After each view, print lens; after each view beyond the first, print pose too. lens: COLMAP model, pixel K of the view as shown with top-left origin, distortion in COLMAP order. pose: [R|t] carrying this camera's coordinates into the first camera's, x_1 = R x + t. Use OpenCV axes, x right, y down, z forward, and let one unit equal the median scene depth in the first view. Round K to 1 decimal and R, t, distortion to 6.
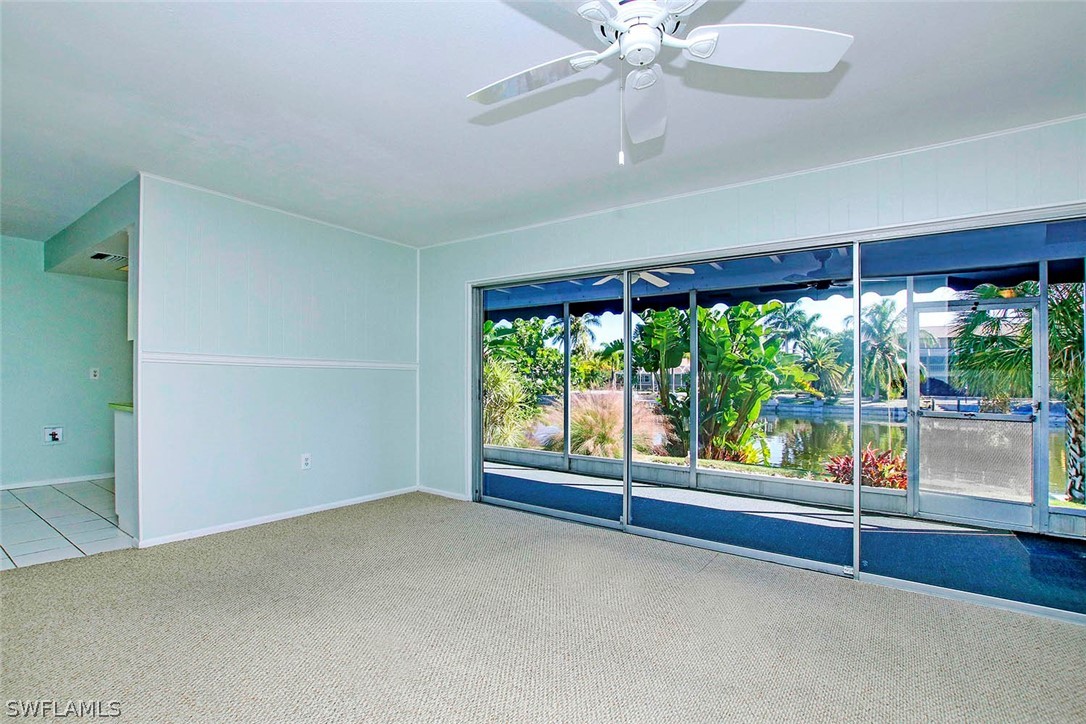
lens RADIAL K [[501.2, 0, 546.5], [0, 501.2, 369.3], [0, 0, 1]] dist [0.000795, -0.000116]
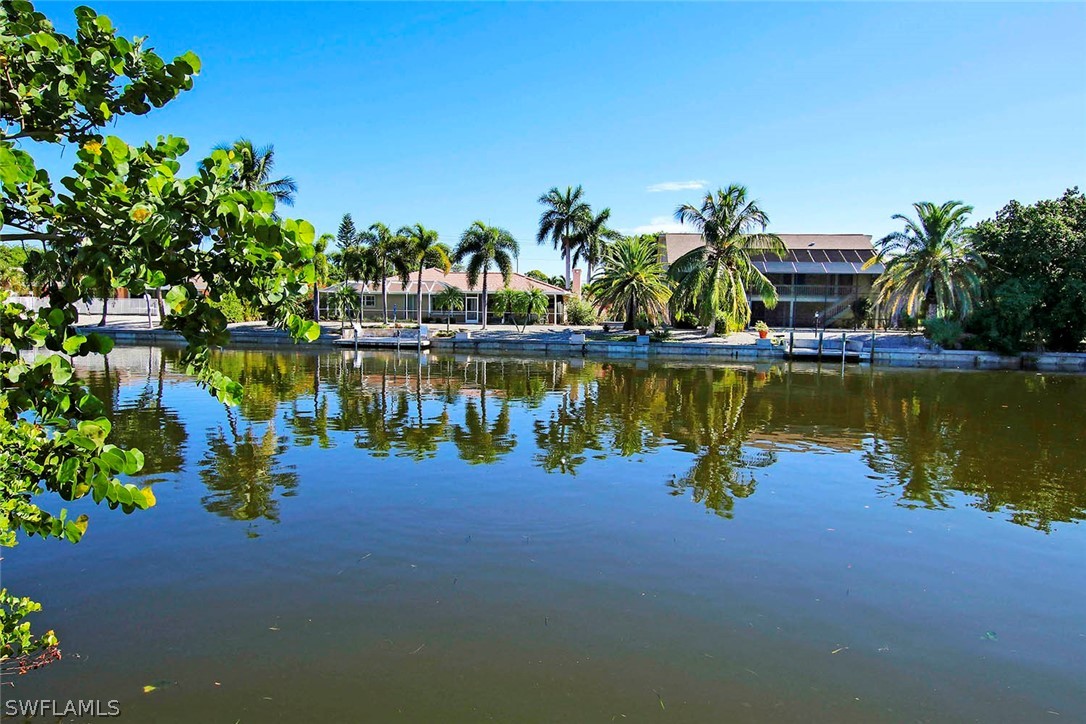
lens RADIAL K [[672.1, 0, 543.1], [0, 672.1, 361.0], [0, 0, 1]] dist [-0.033030, -0.001676]
pose [[0.879761, -0.033594, 0.474229, 0.007912], [-0.015694, 0.994905, 0.099593, 0.010354], [-0.475158, -0.095060, 0.874750, 0.285012]]
